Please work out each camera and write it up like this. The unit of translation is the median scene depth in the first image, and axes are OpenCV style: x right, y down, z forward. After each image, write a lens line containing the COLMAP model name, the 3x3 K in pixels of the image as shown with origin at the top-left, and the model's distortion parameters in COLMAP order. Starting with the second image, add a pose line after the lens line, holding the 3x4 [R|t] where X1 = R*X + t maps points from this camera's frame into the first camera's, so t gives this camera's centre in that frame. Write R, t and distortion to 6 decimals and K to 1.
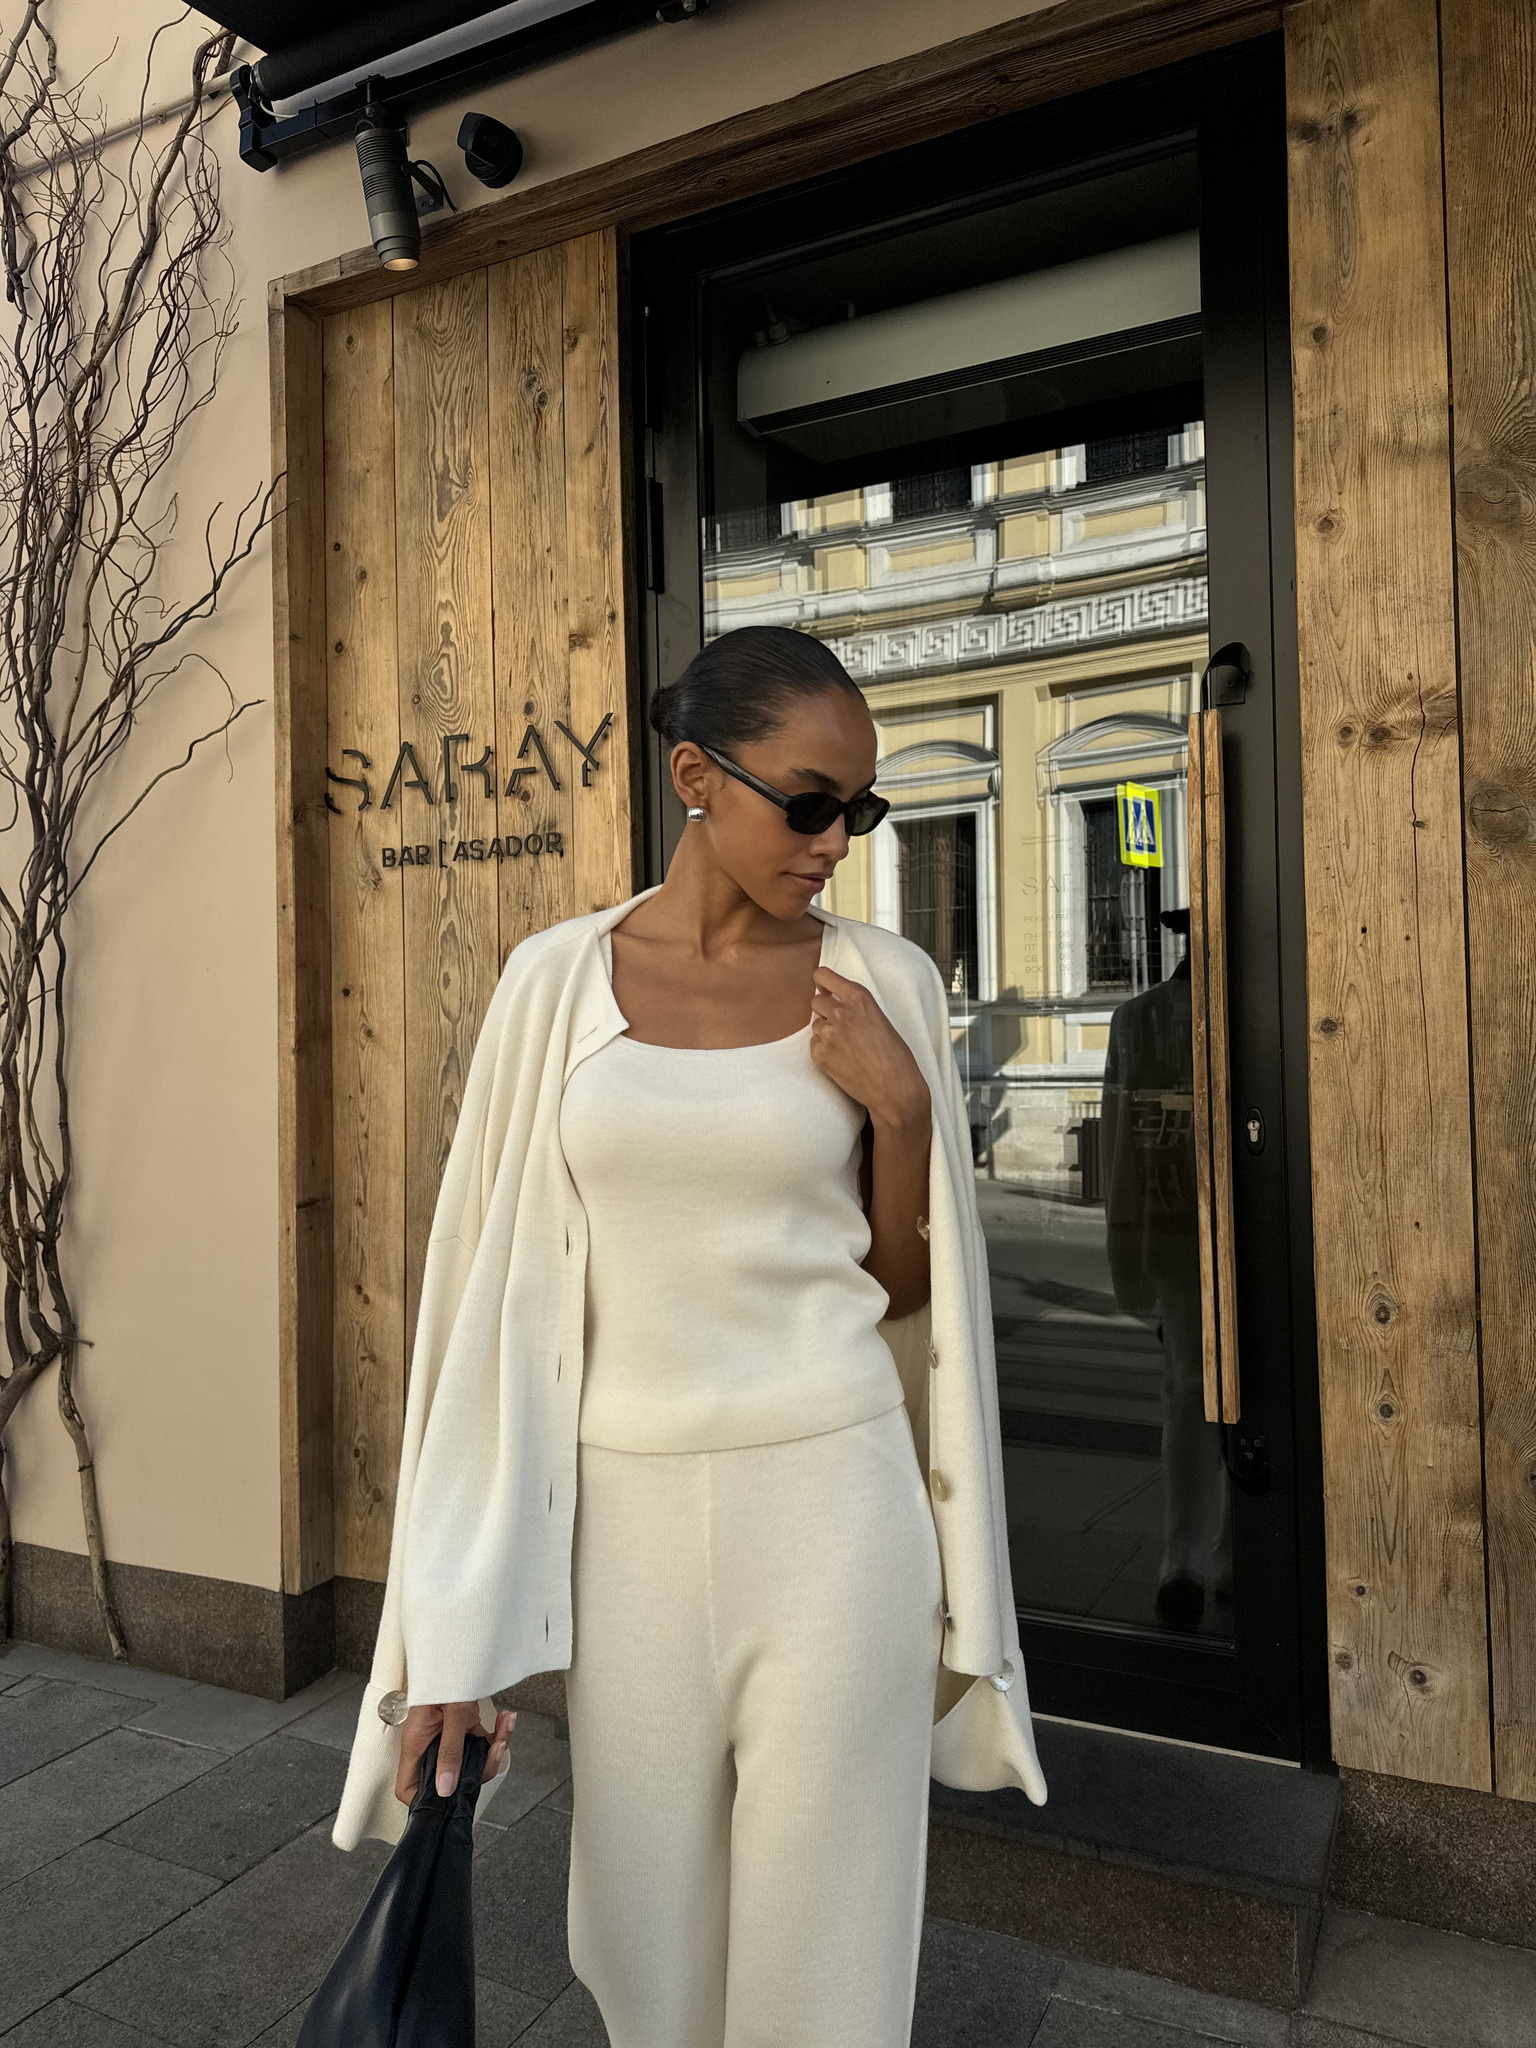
lens RADIAL K [[1433.2, 0, 762.8], [0, 1433.2, 1032.3], [0, 0, 1]] dist [0.020341, -0.042929]
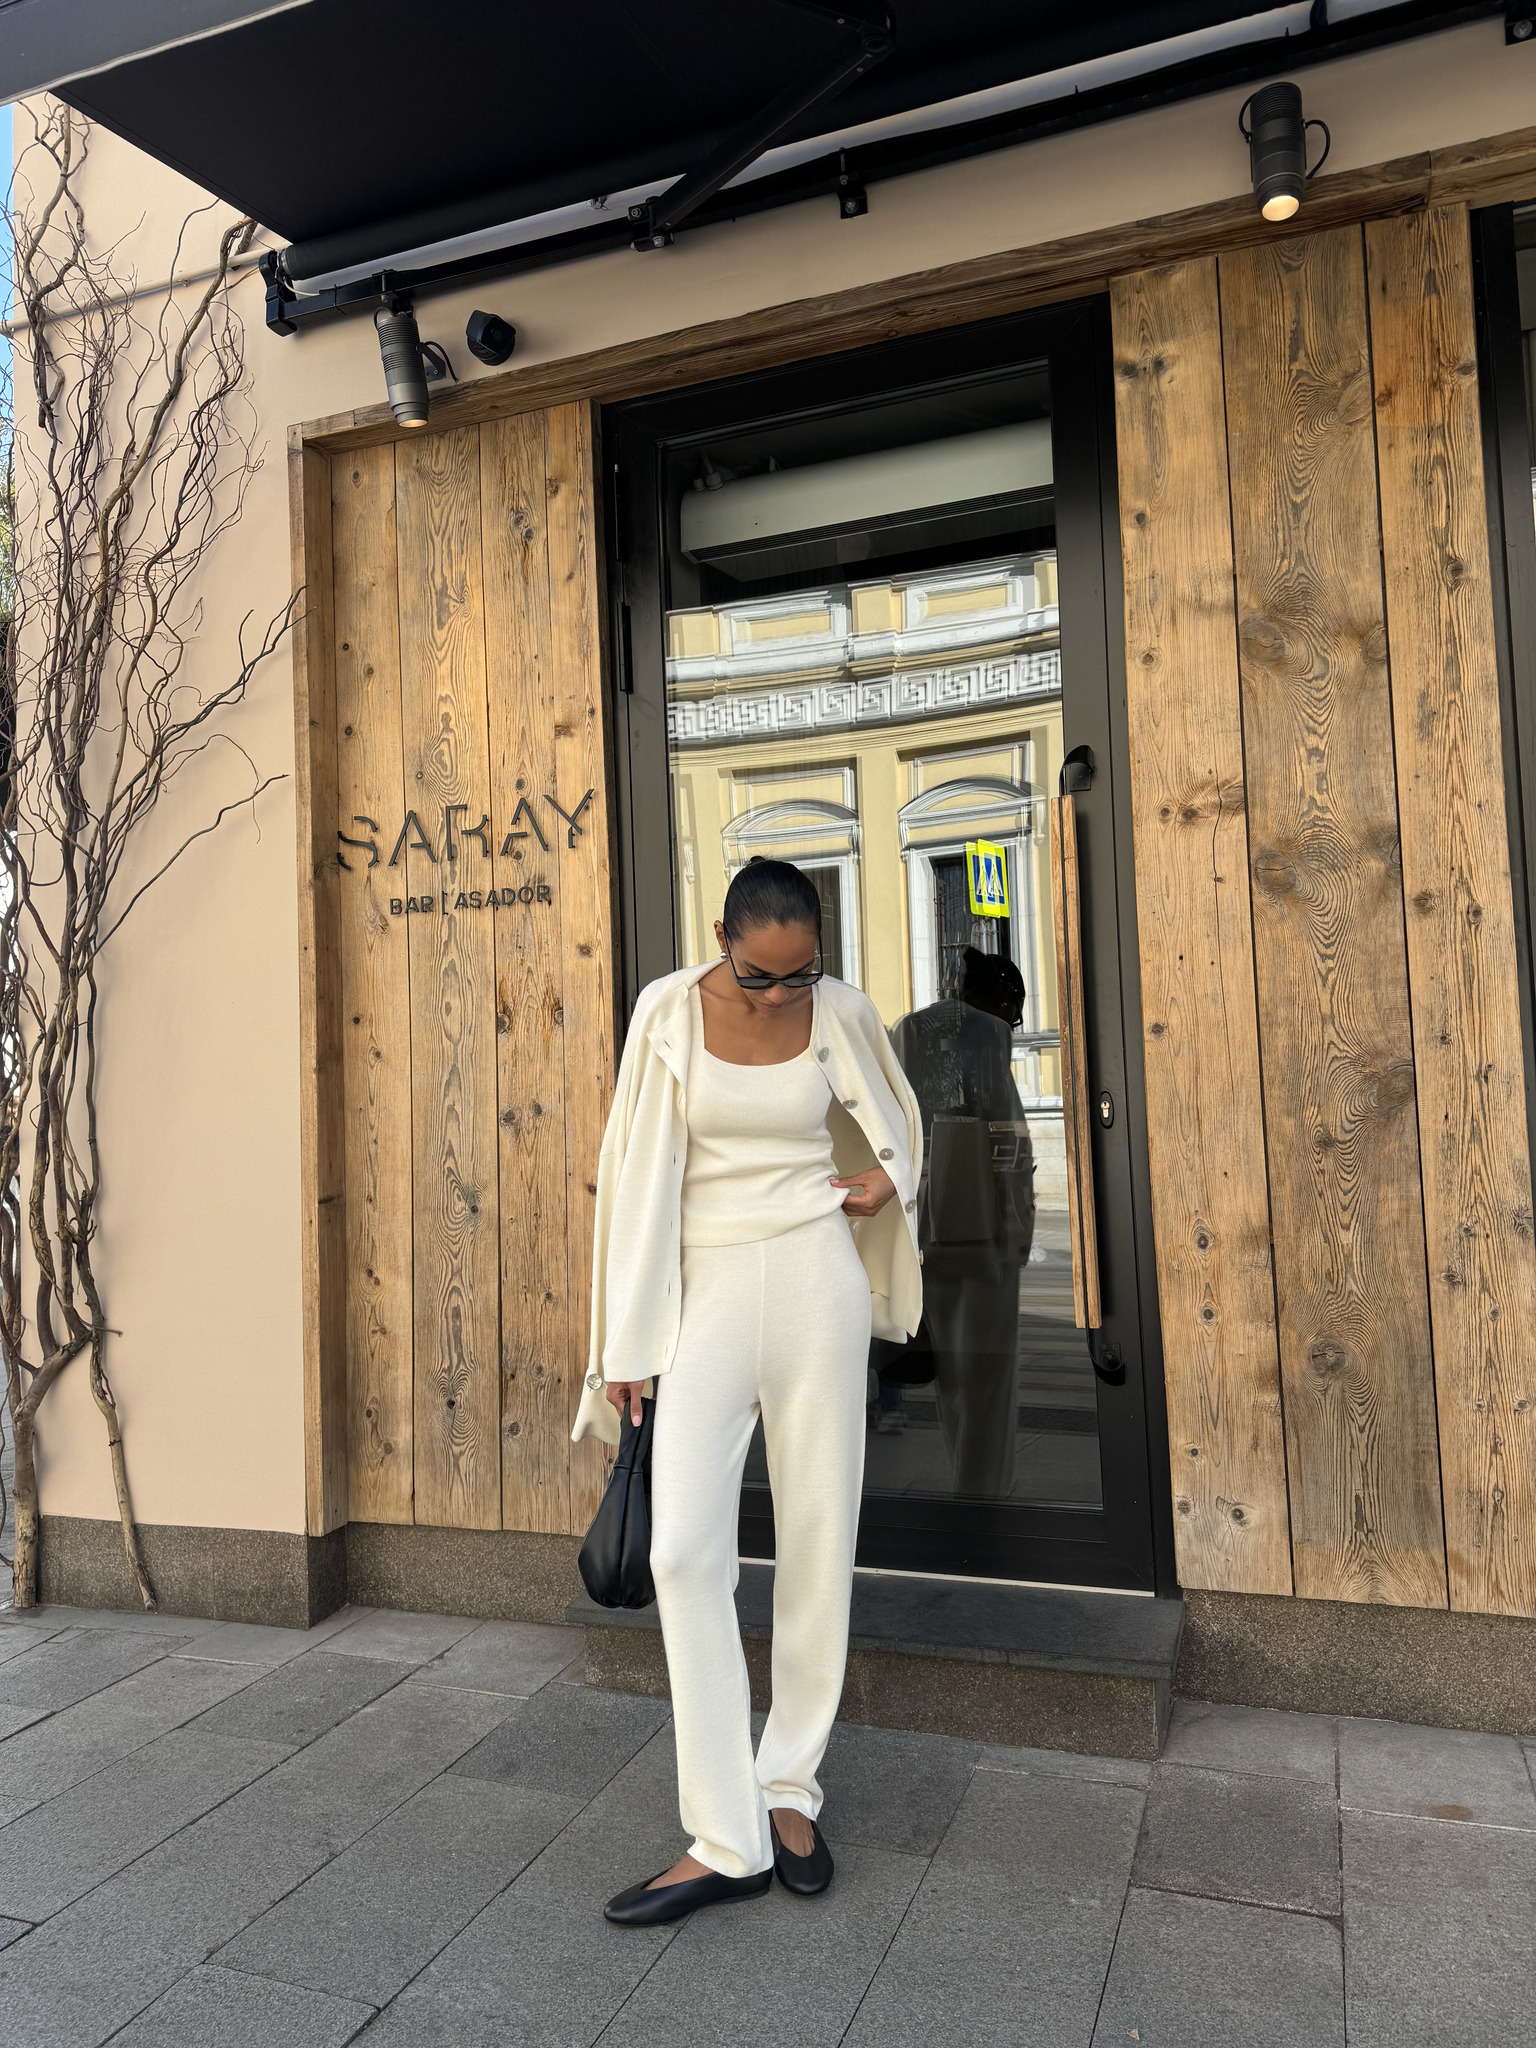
lens RADIAL K [[1433.2, 0, 772.8], [0, 1433.2, 1026.9], [0, 0, 1]] dist [0.020341, -0.042929]
pose [[0.993903, -0.011128, 0.109697, -0.087595], [0.015523, 0.999107, -0.039300, 0.031914], [-0.109162, 0.040763, 0.993188, -0.228726]]
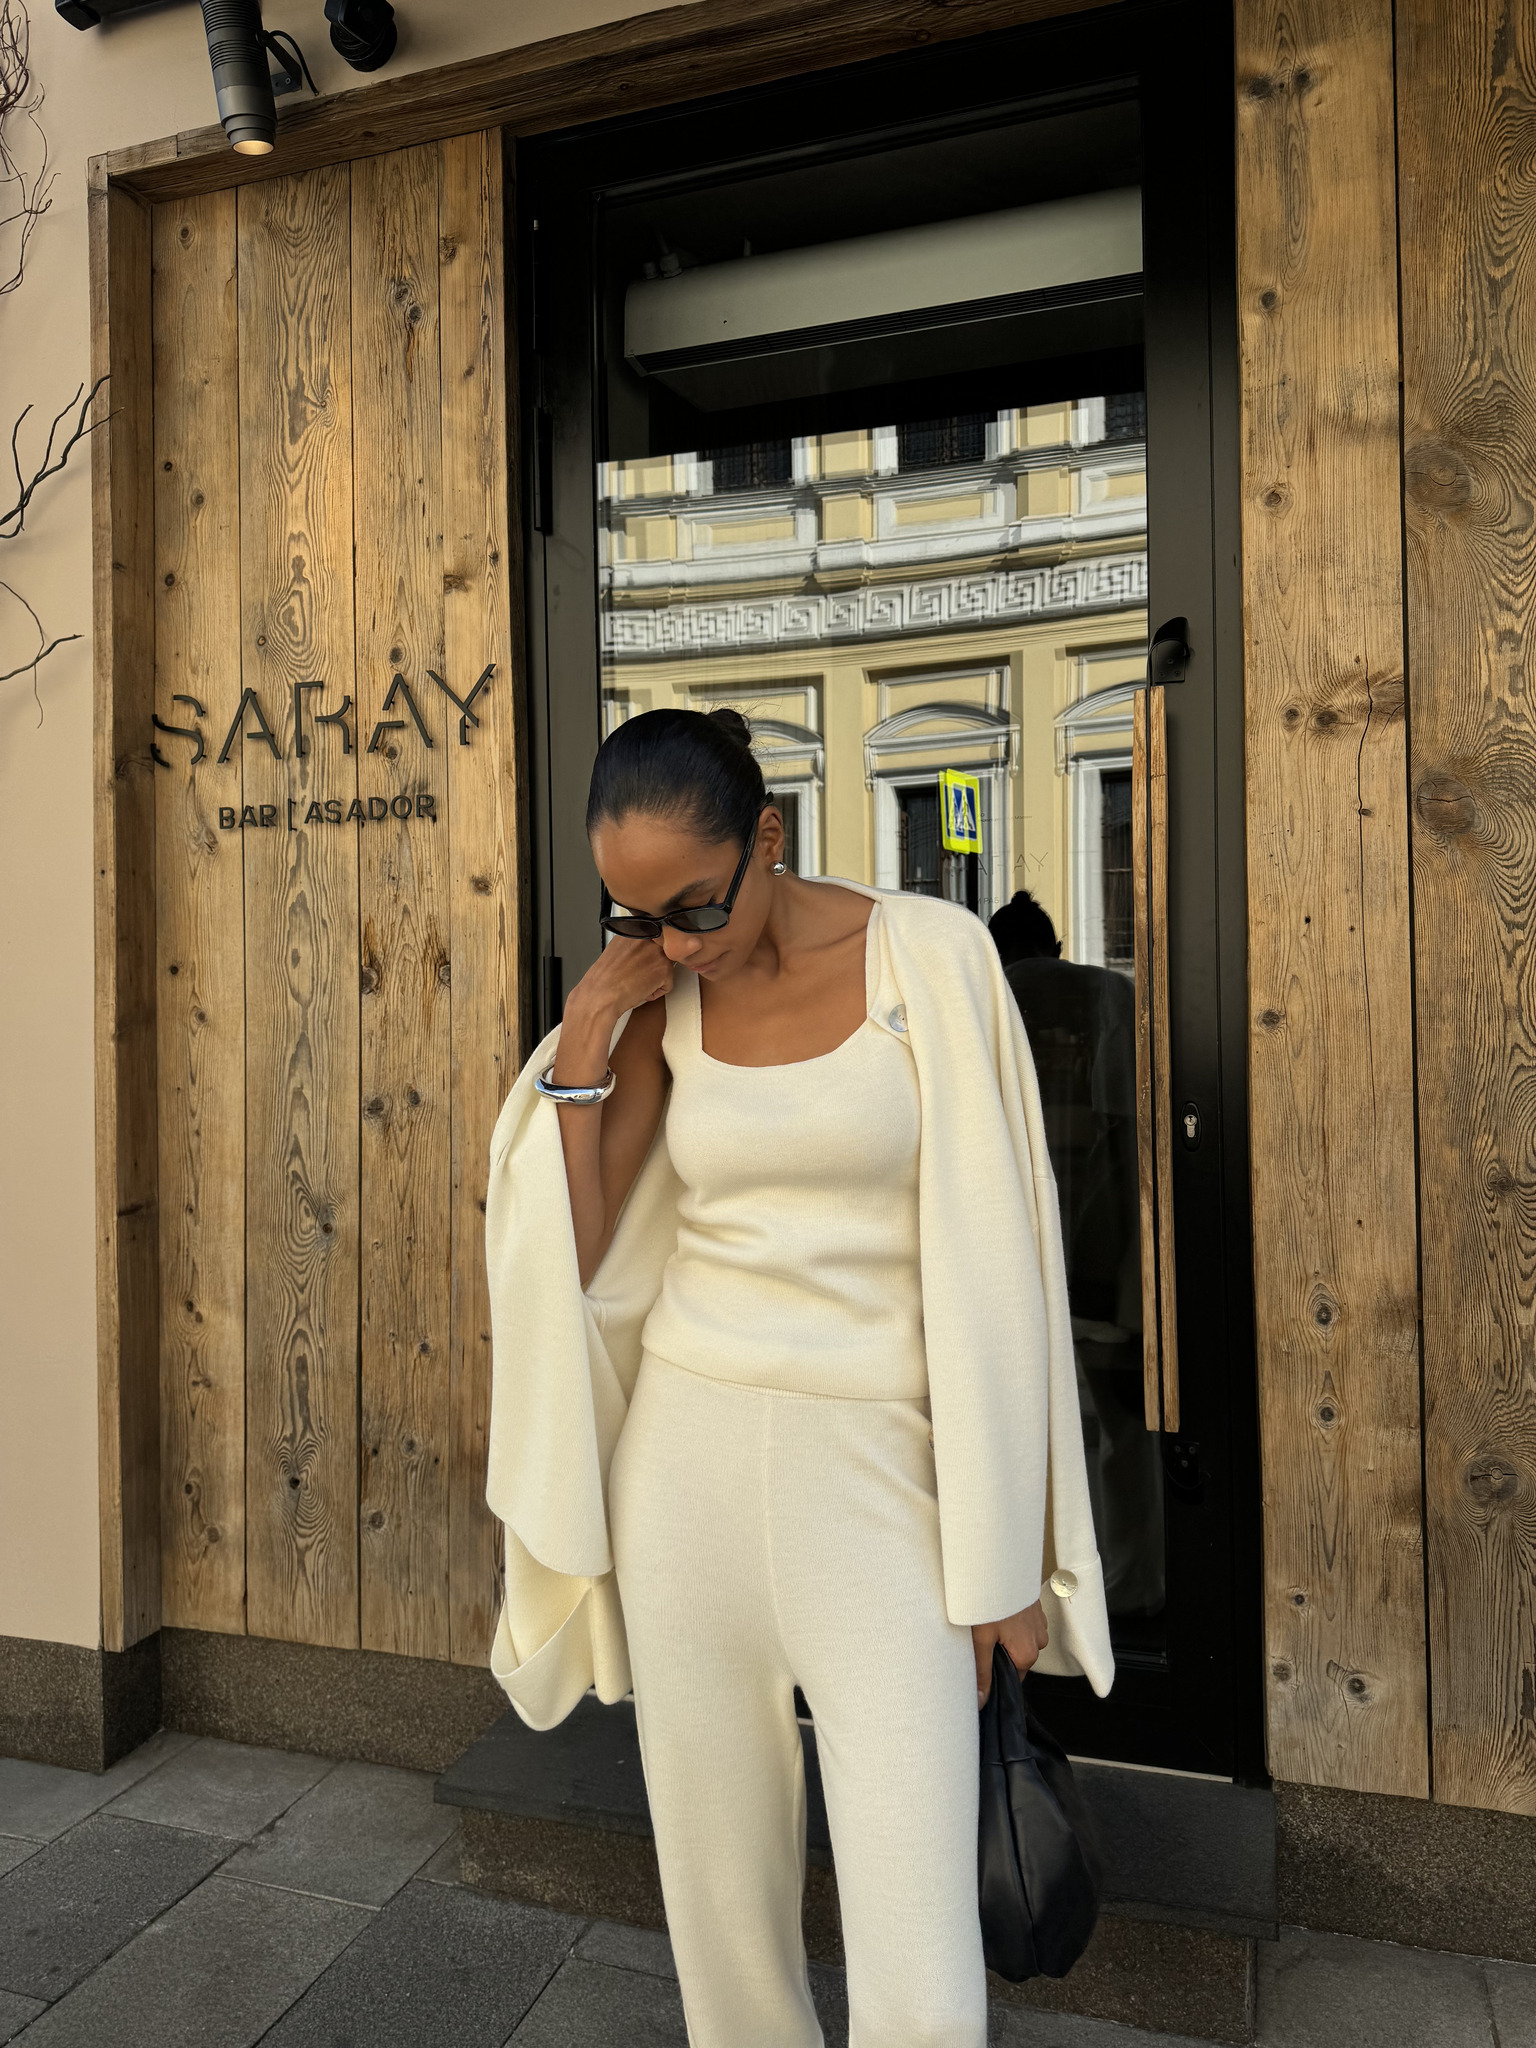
lens RADIAL K [[1433.2, 0, 782.1], [0, 1433.2, 1025.3], [0, 0, 1]] dist [0.020341, -0.042929]
pose [[0.988159, 0.005878, 0.153323, -0.062592], [-0.007197, 0.999942, 0.008051, -0.004039], [-0.153267, -0.009059, 0.988143, 0.074318]]
